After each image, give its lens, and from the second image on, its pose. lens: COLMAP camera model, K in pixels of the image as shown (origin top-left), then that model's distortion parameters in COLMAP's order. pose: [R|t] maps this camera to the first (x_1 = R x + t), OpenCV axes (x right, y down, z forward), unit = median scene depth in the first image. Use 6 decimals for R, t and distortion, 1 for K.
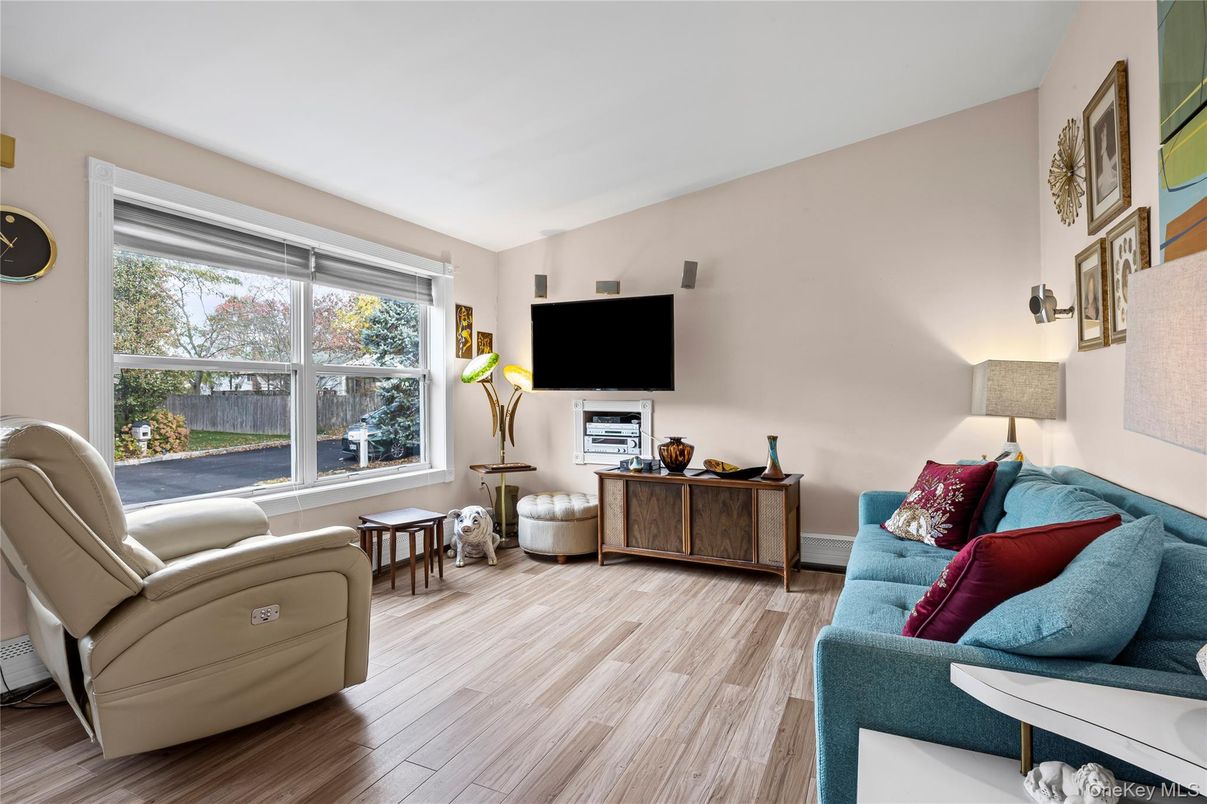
lens RADIAL K [[612.4, 0, 604.1], [0, 612.4, 393.4], [0, 0, 1]] dist [-0.007657, -0.000695]
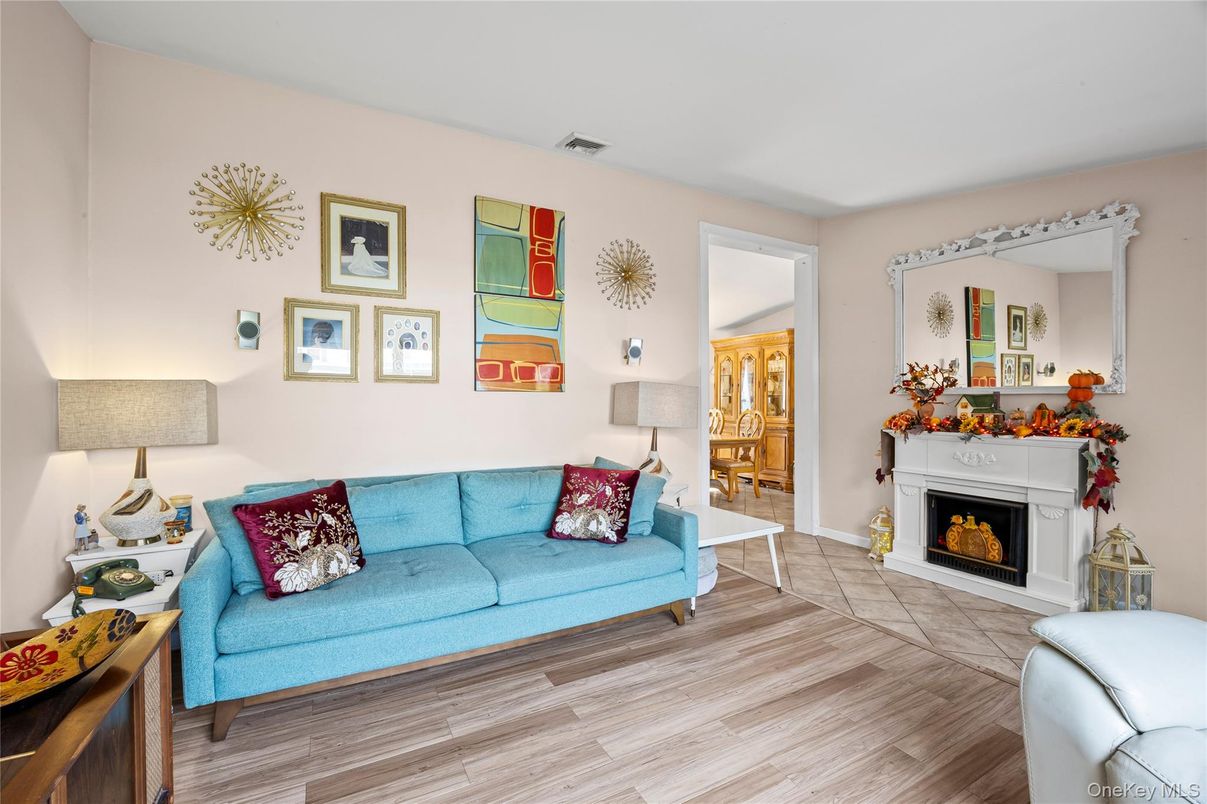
lens RADIAL K [[506.3, 0, 596.7], [0, 506.3, 402.5], [0, 0, 1]] dist [-0.010051, -0.000039]
pose [[-0.798783, -0.005562, 0.601594, -0.194087], [-0.005287, 0.999984, 0.002226, -0.022800], [-0.601596, -0.001402, -0.798799, 1.018292]]
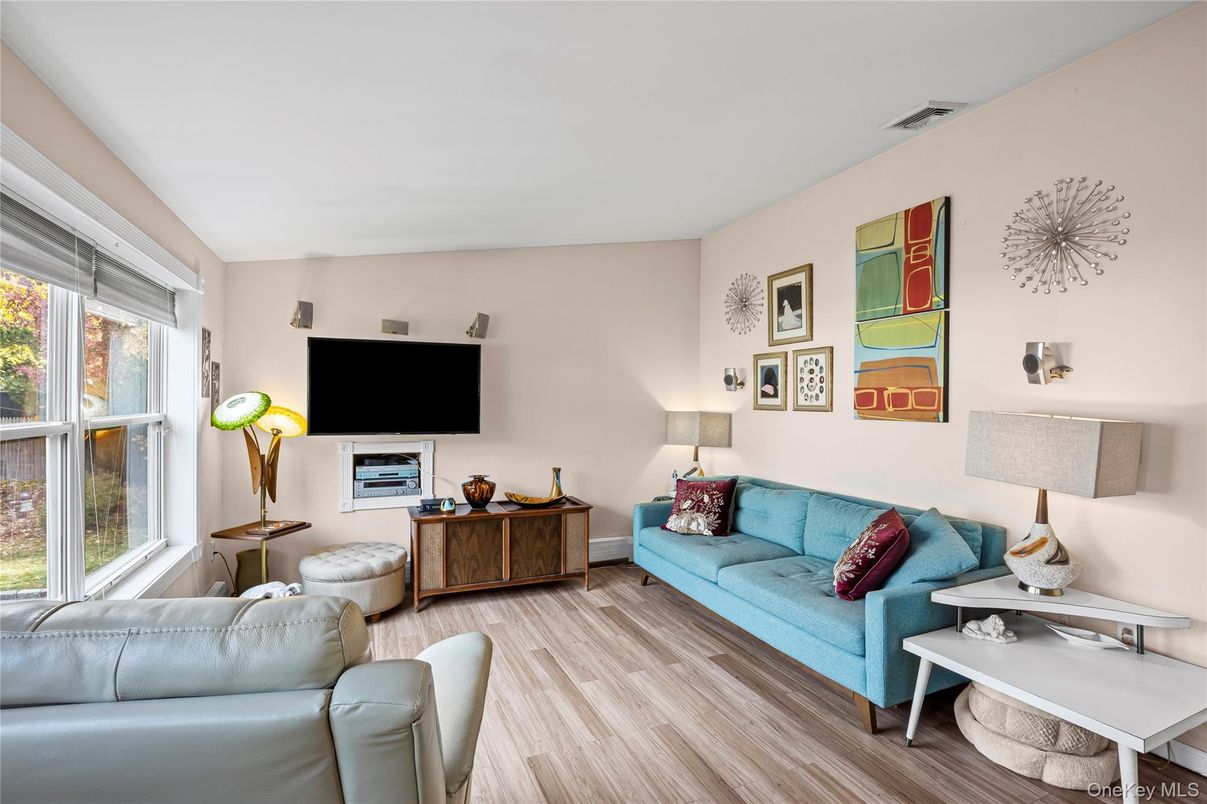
lens RADIAL K [[566.8, 0, 606.3], [0, 566.8, 401.5], [0, 0, 1]] dist [-0.014839, -0.000159]
pose [[0.660904, 0.001509, 0.750469, -0.514650], [-0.005813, 0.999978, 0.003109, -0.068248], [-0.750448, -0.006417, 0.660898, 0.176572]]
